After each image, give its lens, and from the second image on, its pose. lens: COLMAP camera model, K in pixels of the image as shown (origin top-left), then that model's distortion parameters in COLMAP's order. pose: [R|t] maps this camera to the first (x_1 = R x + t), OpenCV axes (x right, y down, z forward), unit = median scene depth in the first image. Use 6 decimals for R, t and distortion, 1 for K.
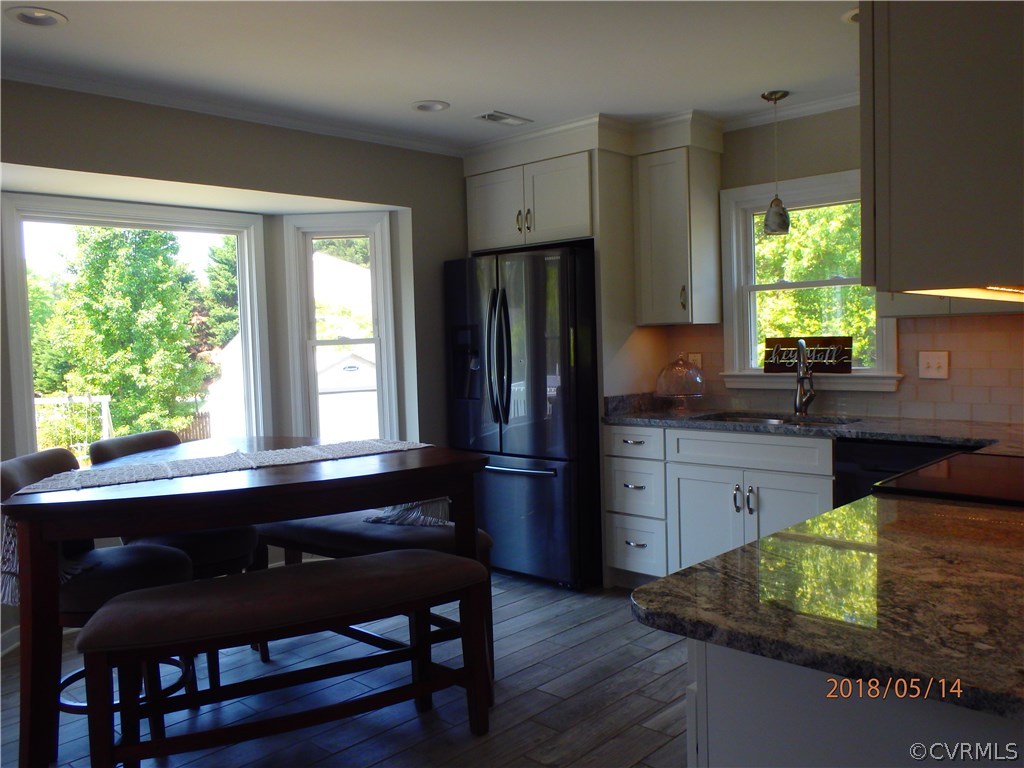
lens RADIAL K [[845.4, 0, 509.6], [0, 845.4, 376.3], [0, 0, 1]] dist [-0.037321, 0.027649]
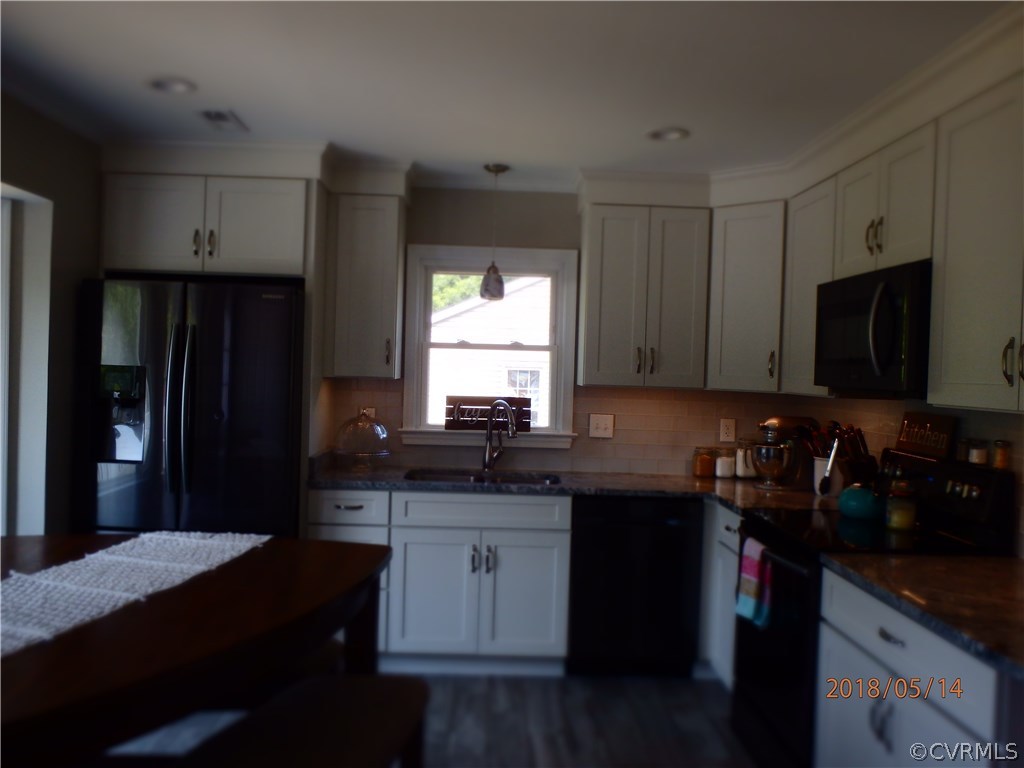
lens RADIAL K [[845.4, 0, 509.5], [0, 845.4, 377.8], [0, 0, 1]] dist [-0.037321, 0.027649]
pose [[0.705643, 0.040953, 0.707383, -0.401826], [-0.019144, 0.999066, -0.038742, -0.031110], [-0.708308, 0.013796, 0.705768, 0.243872]]
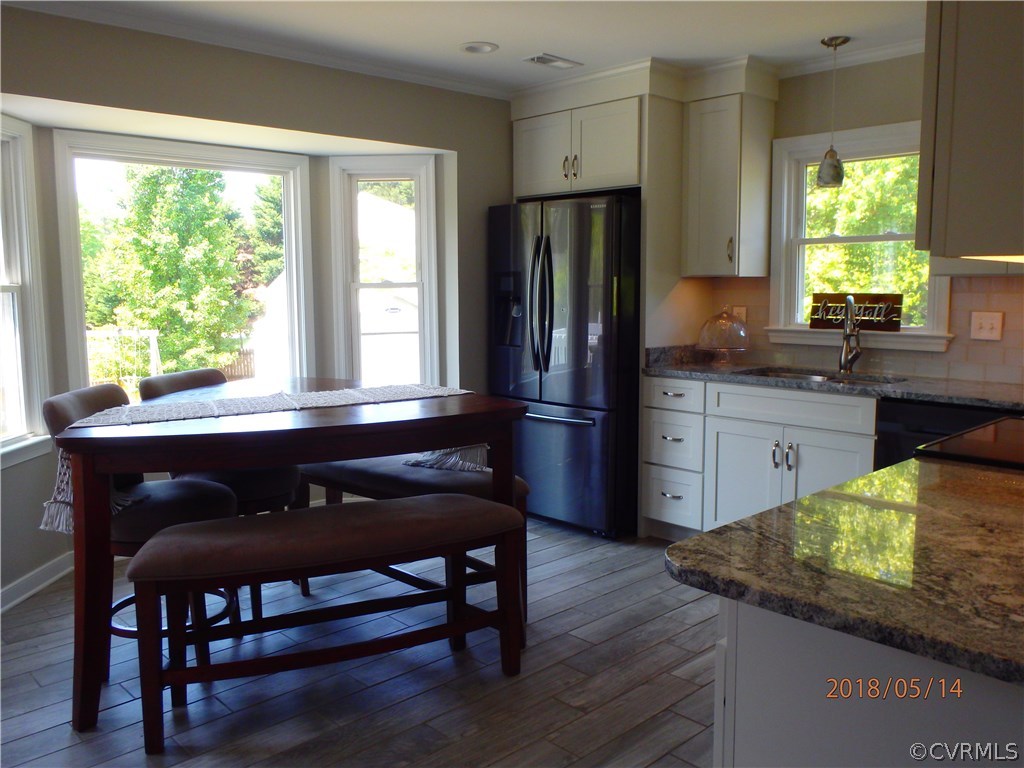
lens RADIAL K [[845.4, 0, 509.5], [0, 845.4, 375.6], [0, 0, 1]] dist [-0.037321, 0.027649]
pose [[0.998428, 0.030403, -0.047079, -0.000353], [-0.027280, 0.997472, 0.065611, -0.004420], [0.048955, -0.064223, 0.996734, -0.001153]]
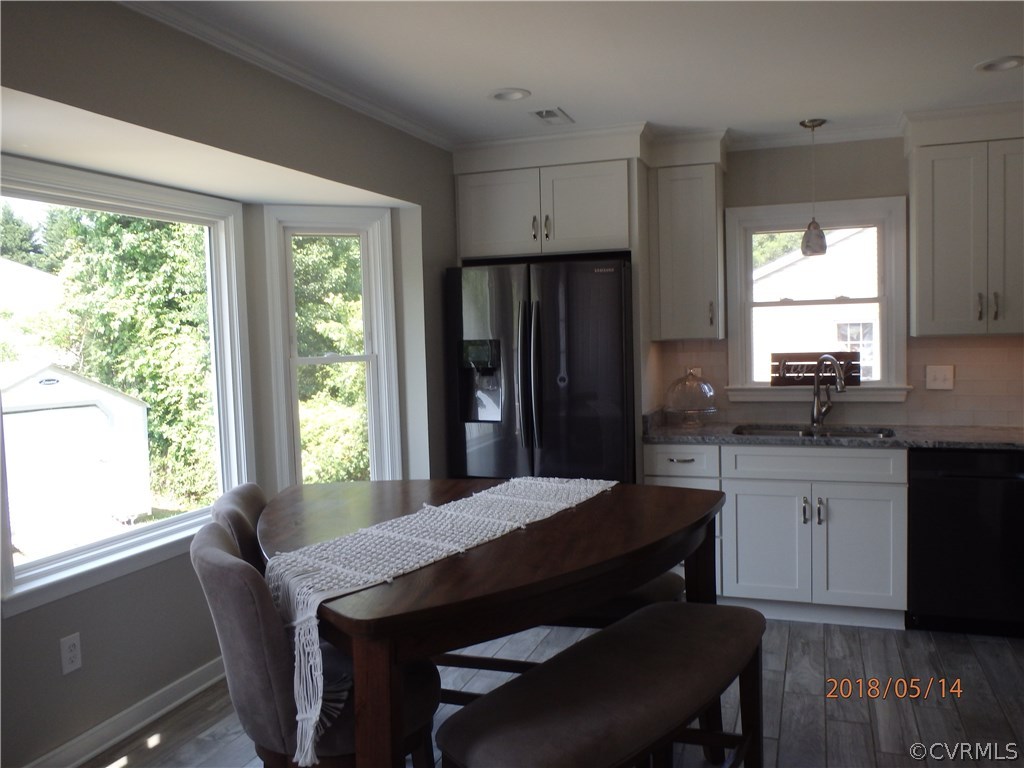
lens RADIAL K [[845.4, 0, 510.5], [0, 845.4, 373.4], [0, 0, 1]] dist [-0.037321, 0.027649]
pose [[0.916188, -0.017533, 0.400365, -0.448675], [0.018857, 0.999822, 0.000632, -0.028958], [-0.400305, 0.006971, 0.916355, 0.189280]]
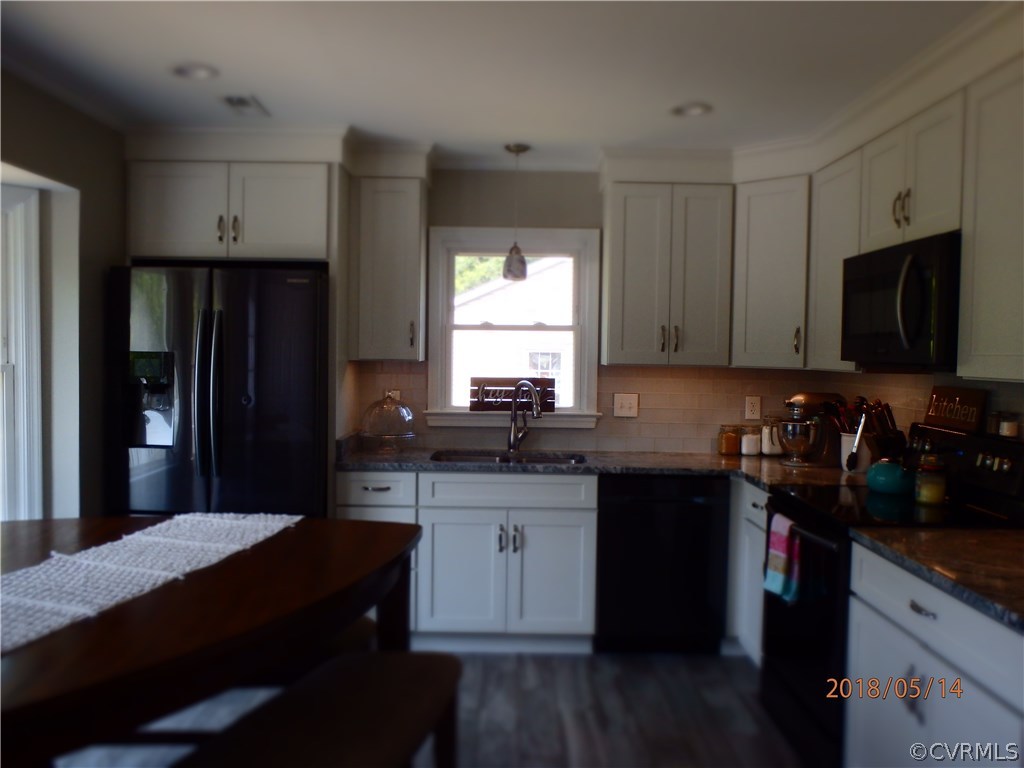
lens RADIAL K [[845.4, 0, 509.5], [0, 845.4, 379.2], [0, 0, 1]] dist [-0.037321, 0.027649]
pose [[0.723146, 0.015294, 0.690526, -0.406339], [-0.004782, 0.999842, -0.017138, -0.027567], [-0.690679, 0.009091, 0.723105, 0.245349]]
